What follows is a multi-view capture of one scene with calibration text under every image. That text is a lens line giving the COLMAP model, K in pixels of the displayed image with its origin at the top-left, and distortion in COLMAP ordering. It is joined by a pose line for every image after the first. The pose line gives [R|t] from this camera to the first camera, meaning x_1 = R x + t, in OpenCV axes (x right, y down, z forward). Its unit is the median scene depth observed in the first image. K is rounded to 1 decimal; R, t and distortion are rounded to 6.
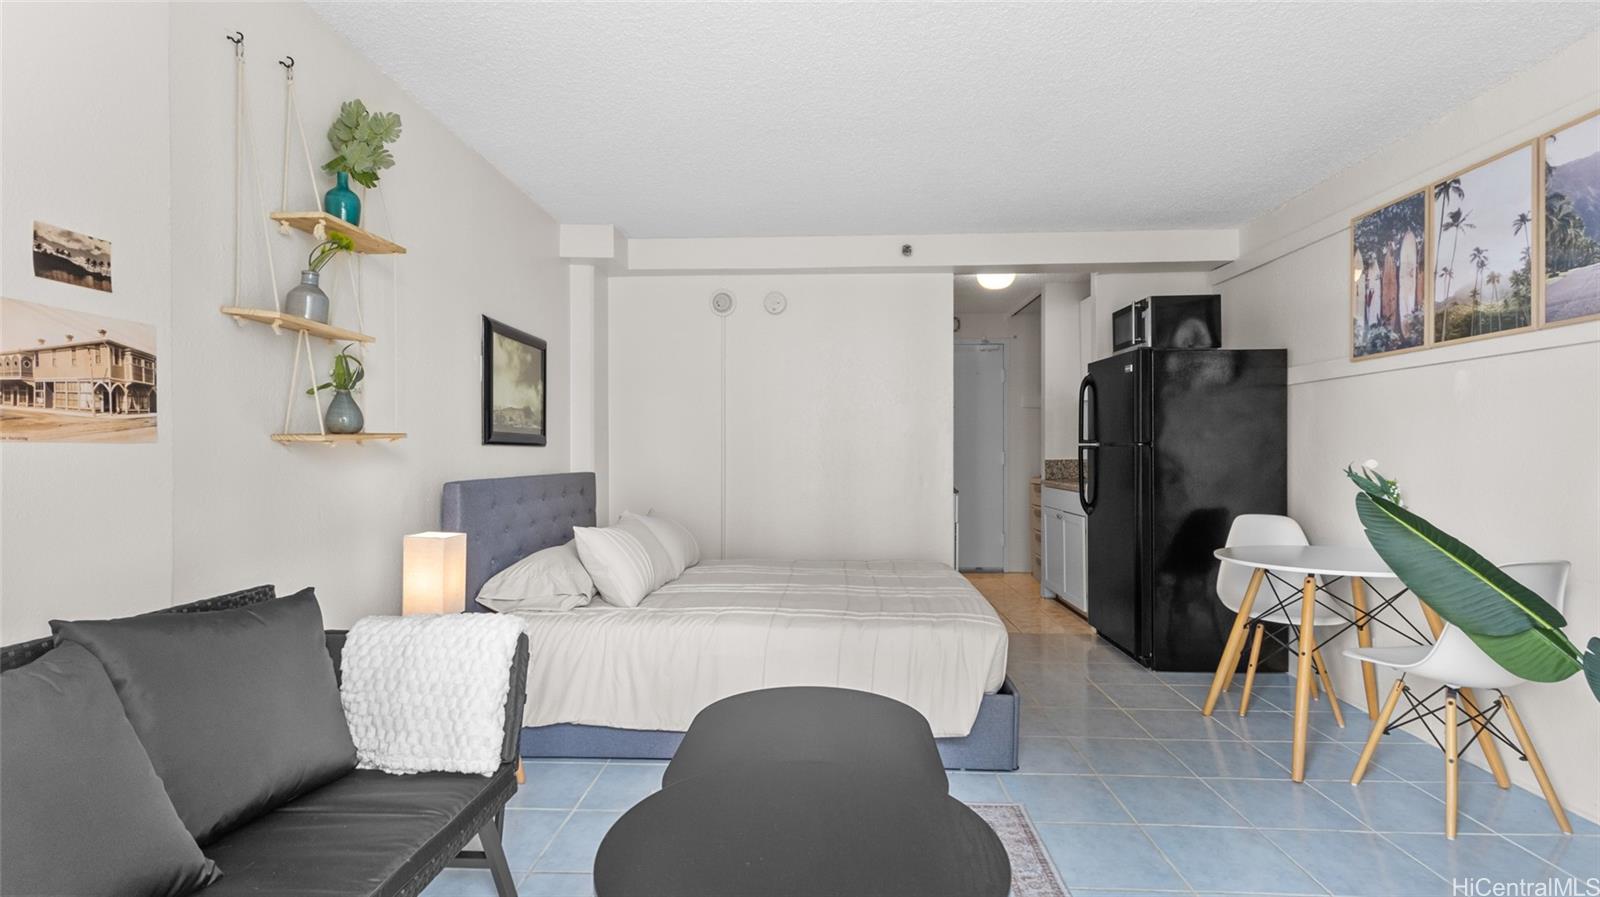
lens RADIAL K [[757.0, 0, 804.7], [0, 757.0, 450.7], [0, 0, 1]] dist [0.007030, 0.002101]
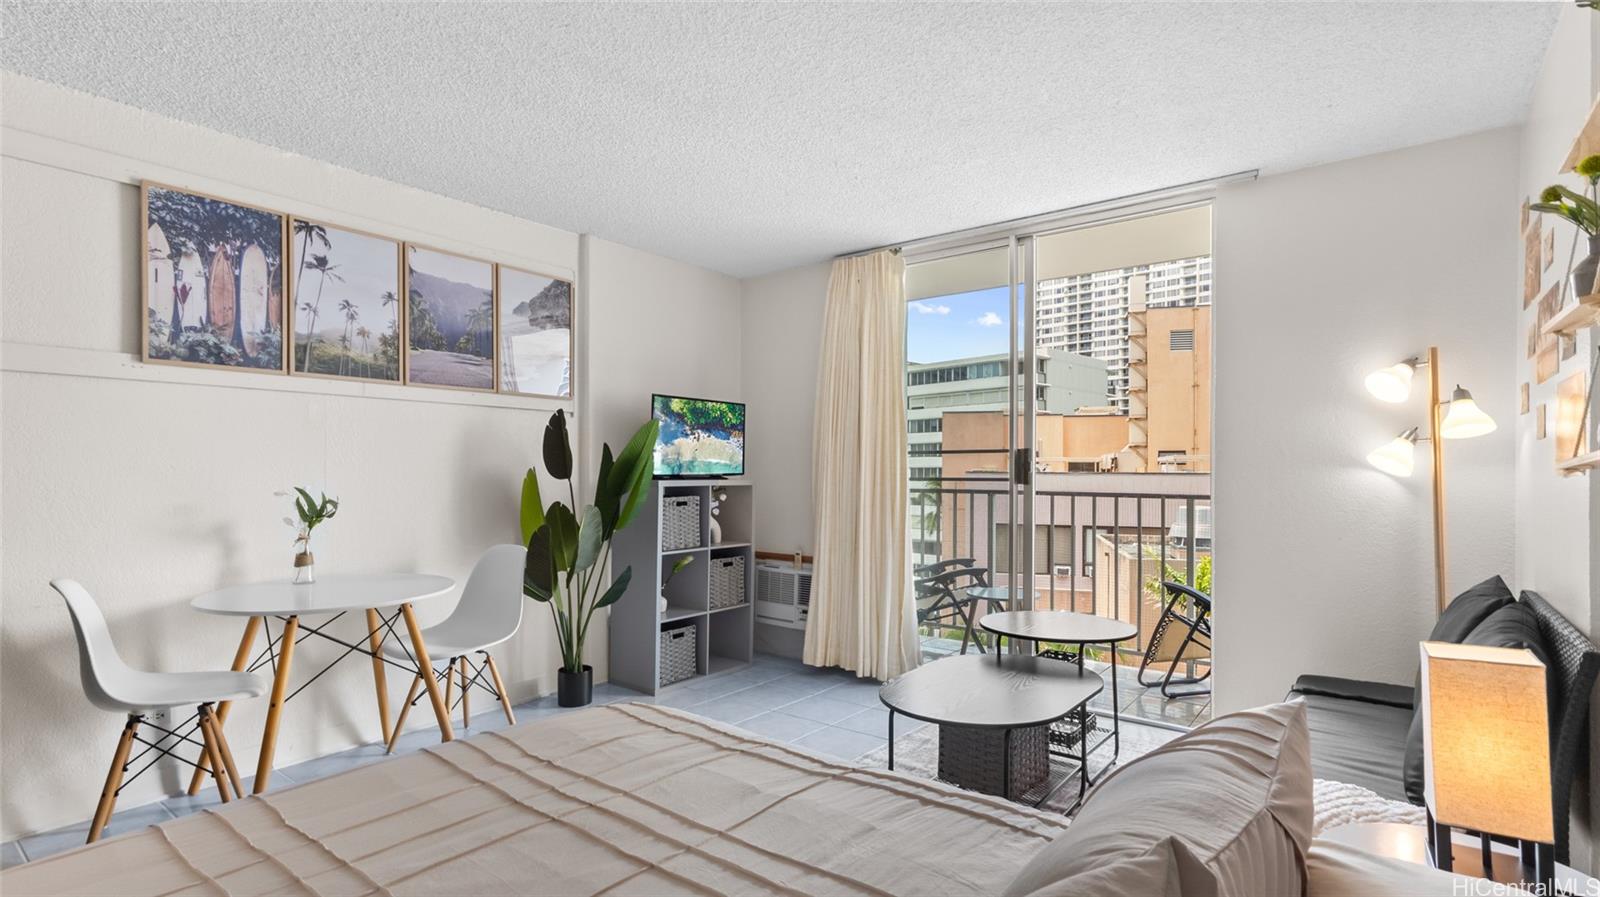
lens RADIAL K [[757.0, 0, 804.5], [0, 757.0, 476.7], [0, 0, 1]] dist [0.007030, 0.002101]
pose [[-0.810029, -0.004857, 0.586370, -0.341781], [-0.003099, 0.999987, 0.004003, -0.004851], [-0.586382, 0.001425, -0.810033, 1.449709]]
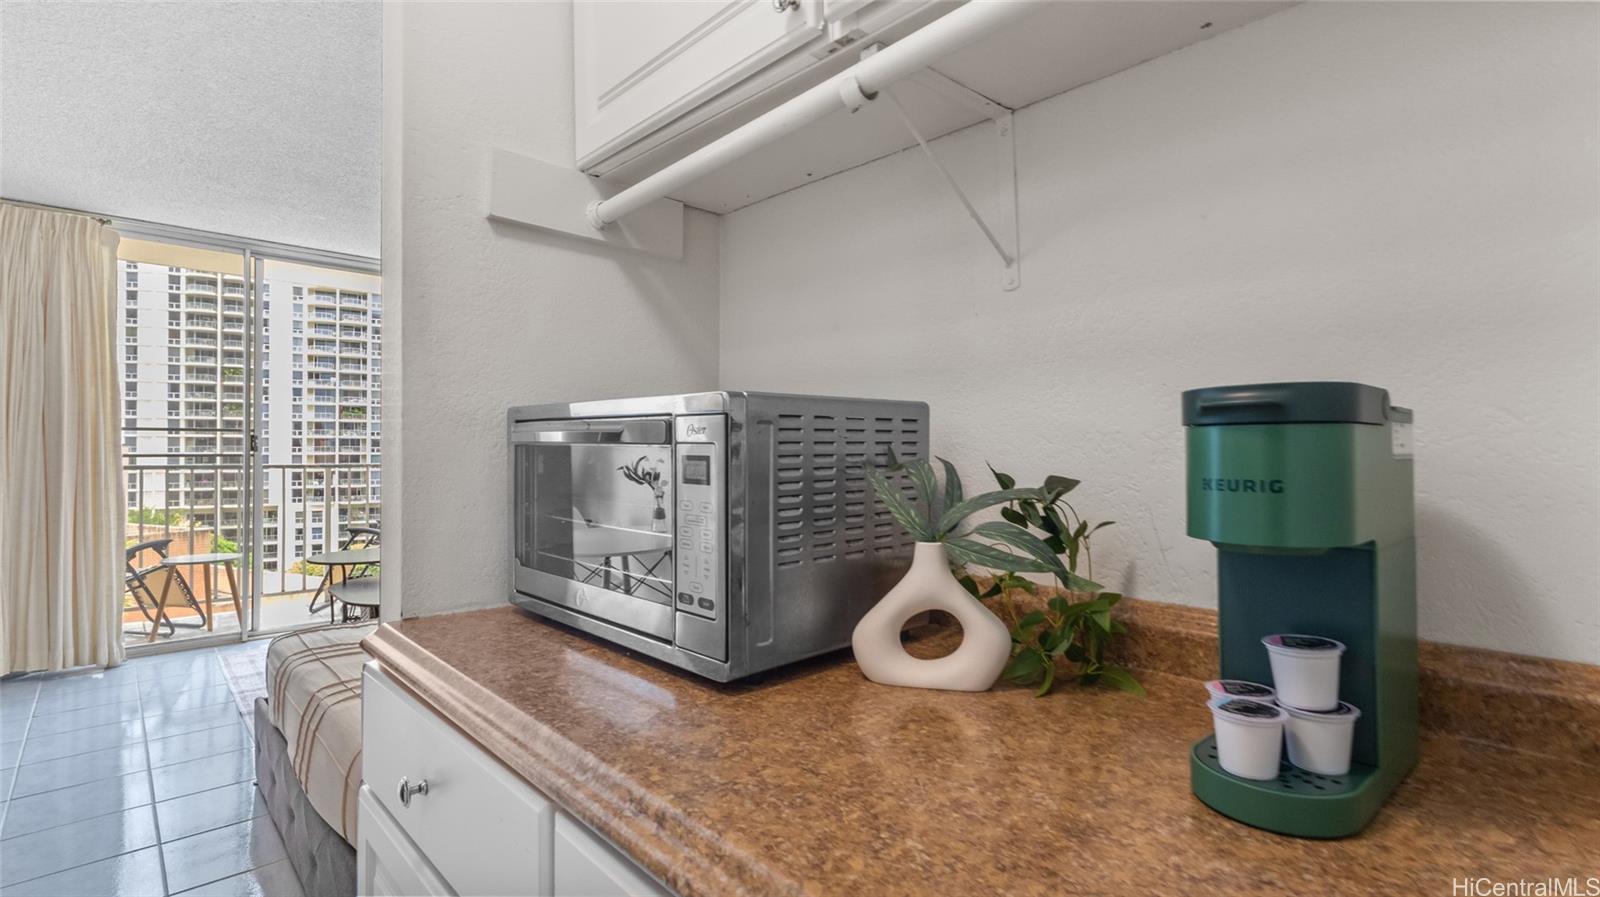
lens RADIAL K [[757.0, 0, 798.2], [0, 757.0, 439.2], [0, 0, 1]] dist [0.007030, 0.002101]
pose [[-0.714351, -0.010220, -0.699713, 0.446307], [-0.000793, 0.999905, -0.013794, -0.008464], [0.699787, -0.009299, -0.714291, 2.091840]]
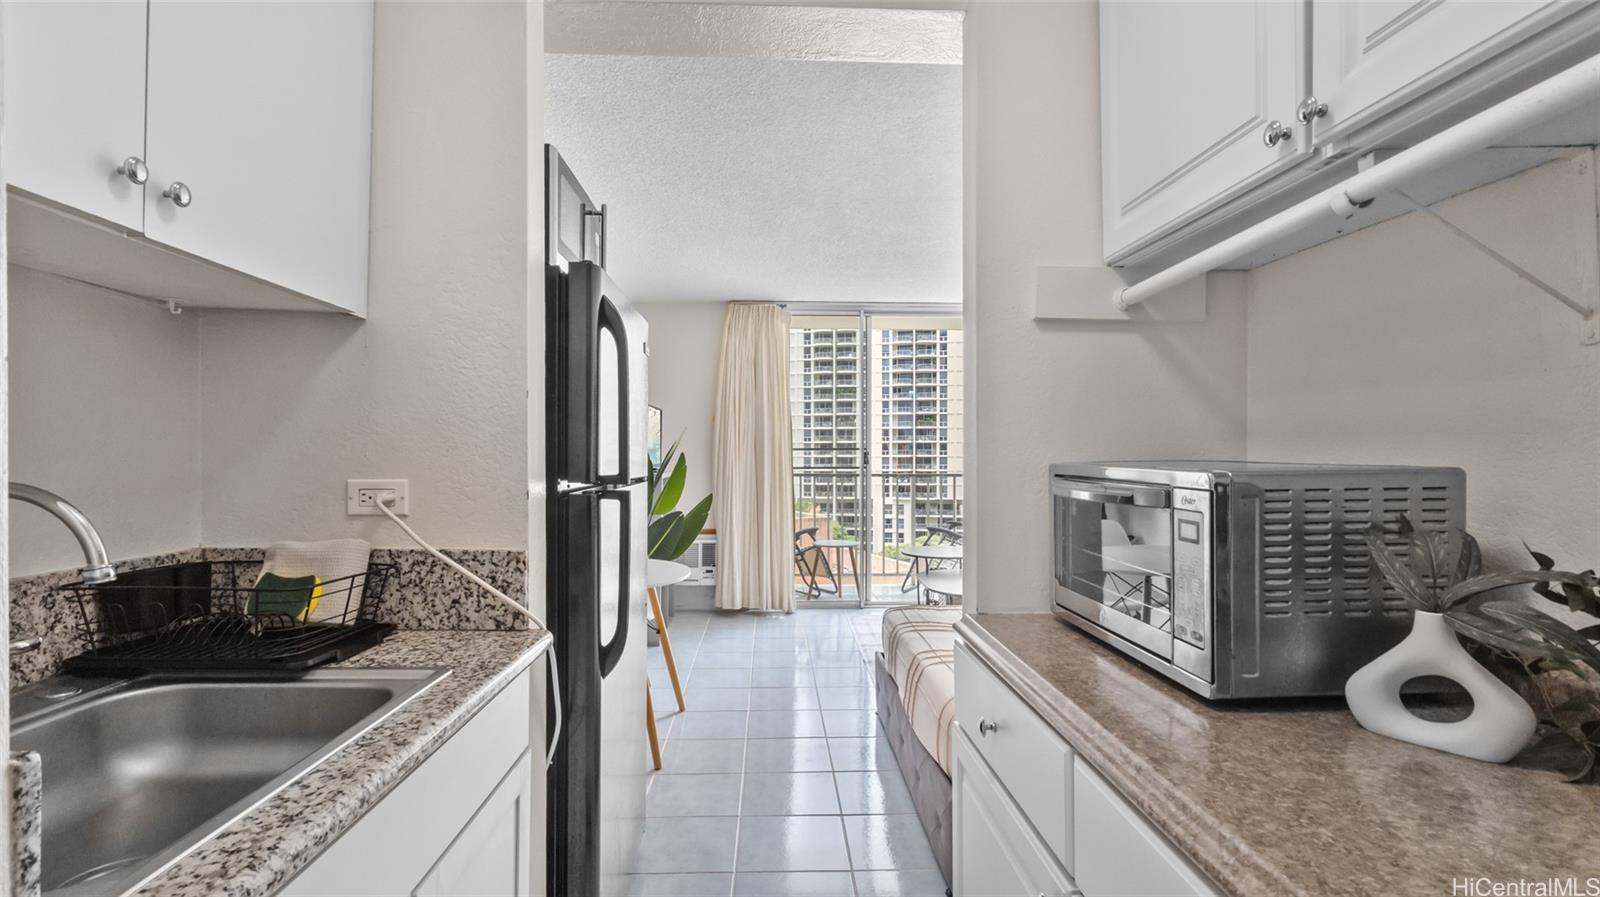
lens RADIAL K [[757.0, 0, 802.8], [0, 757.0, 449.8], [0, 0, 1]] dist [0.007030, 0.002101]
pose [[-0.996496, -0.002622, -0.083603, 0.497514], [-0.002480, 0.999995, -0.001799, -0.043112], [0.083607, -0.001585, -0.996498, 2.227944]]
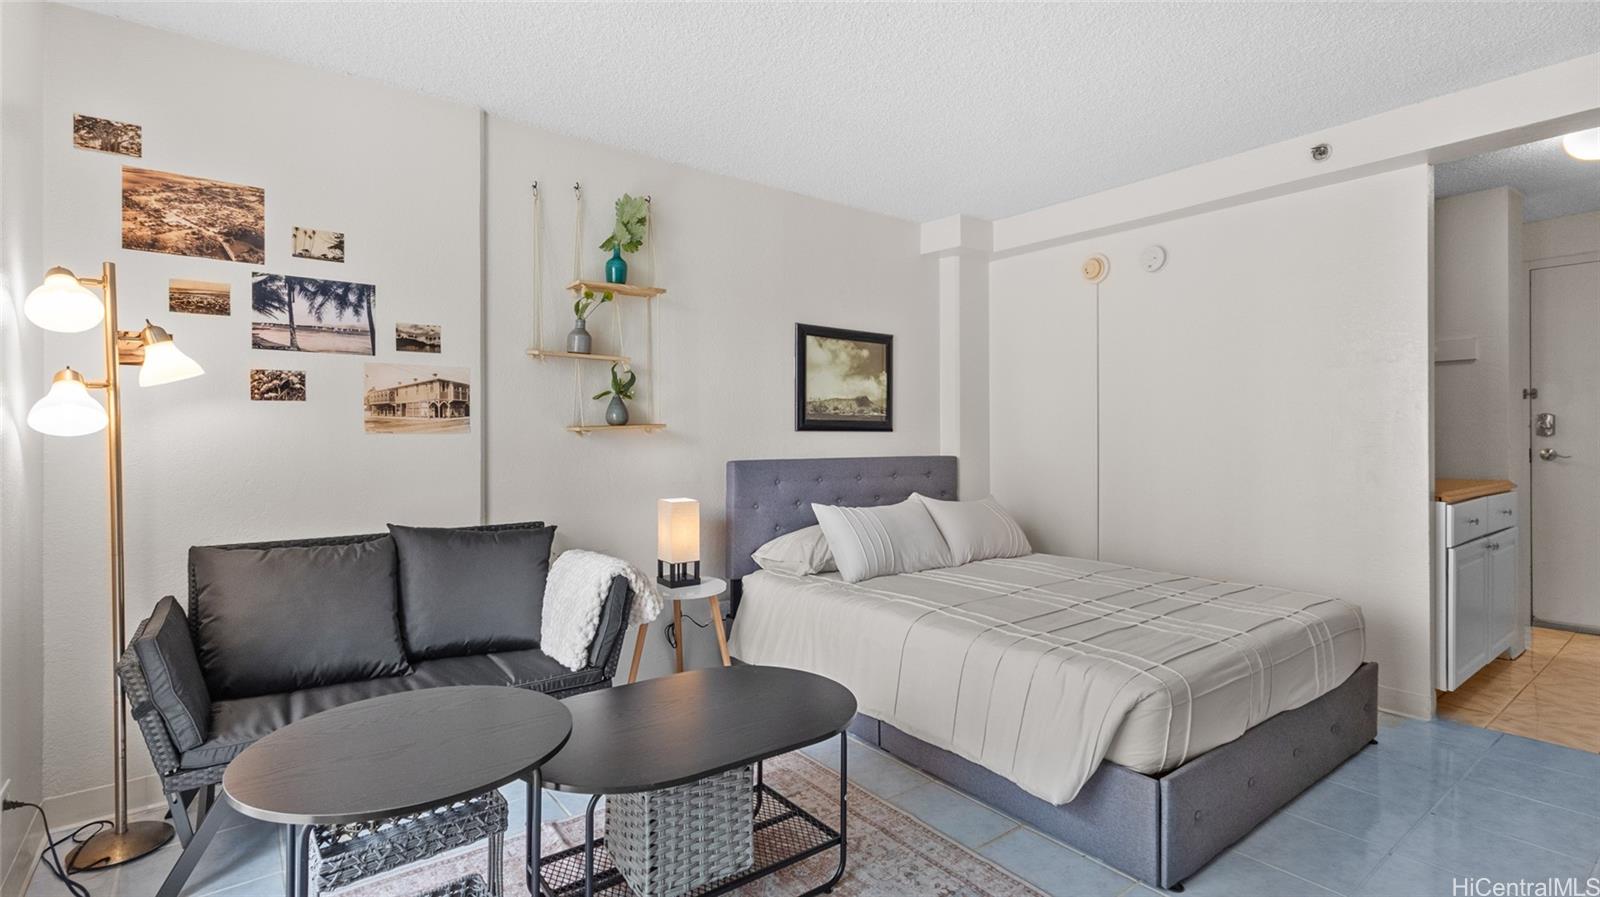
lens RADIAL K [[757.0, 0, 814.7], [0, 757.0, 432.2], [0, 0, 1]] dist [0.007030, 0.002101]
pose [[0.634672, -0.002848, -0.772776, 0.582666], [0.002232, 0.999996, -0.001853, -0.004605], [0.772778, -0.000549, 0.634676, 0.281585]]
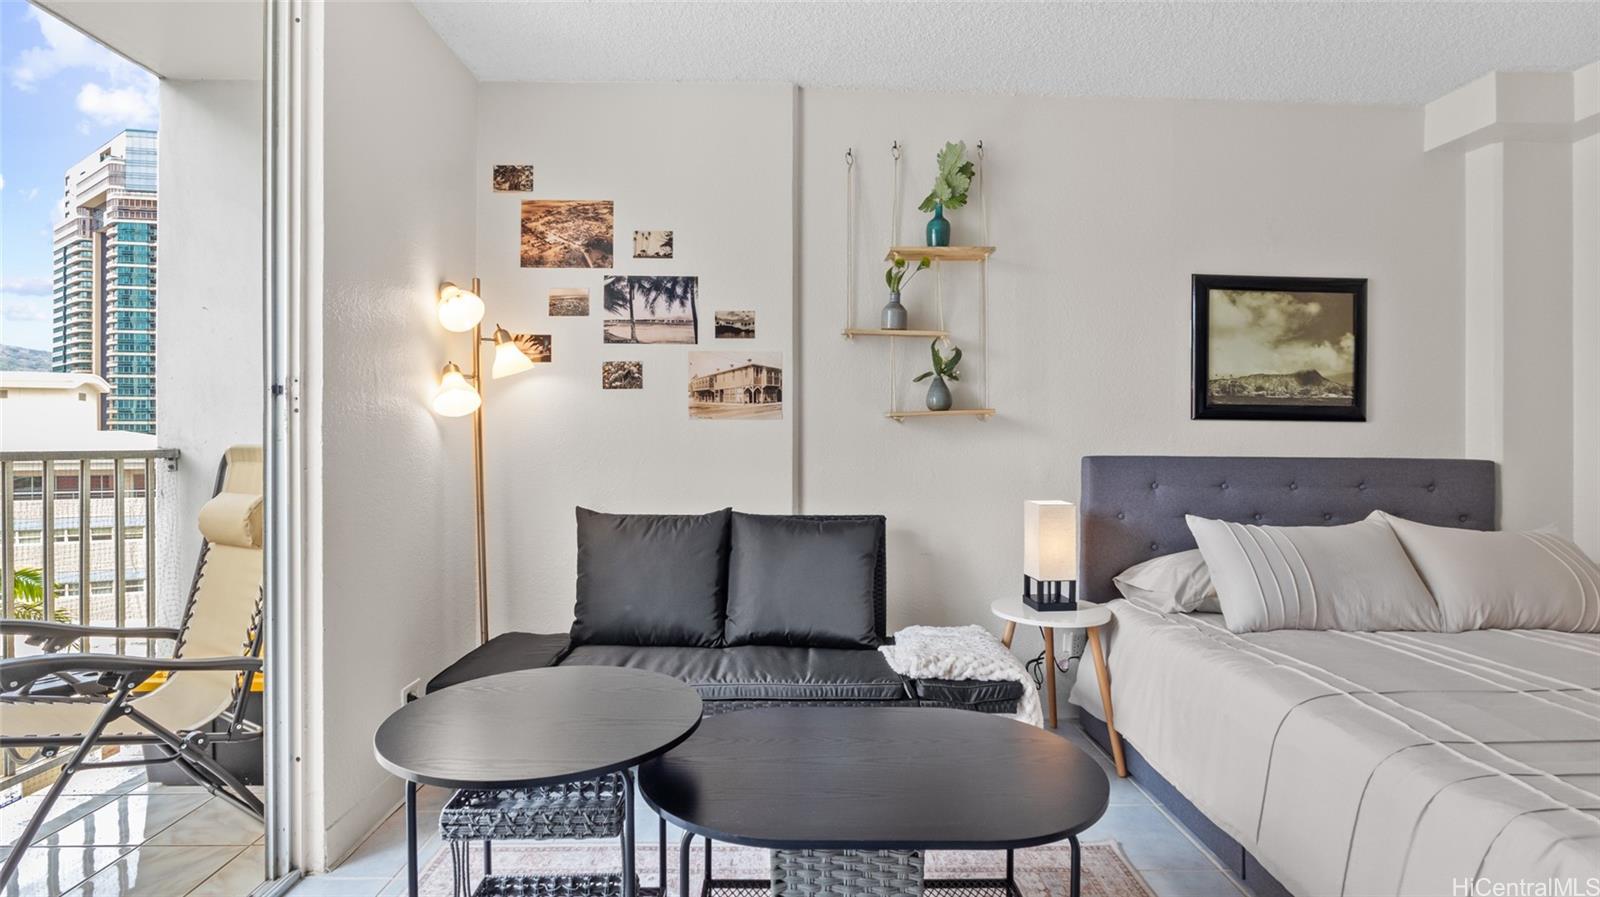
lens RADIAL K [[775.8, 0, 806.6], [0, 775.8, 449.5], [0, 0, 1]] dist [-0.017341, 0.003137]
pose [[0.044185, 0.006137, -0.999004, 0.520409], [-0.005895, 0.999965, 0.005882, 0.027007], [0.999006, 0.005629, 0.044220, 0.553371]]
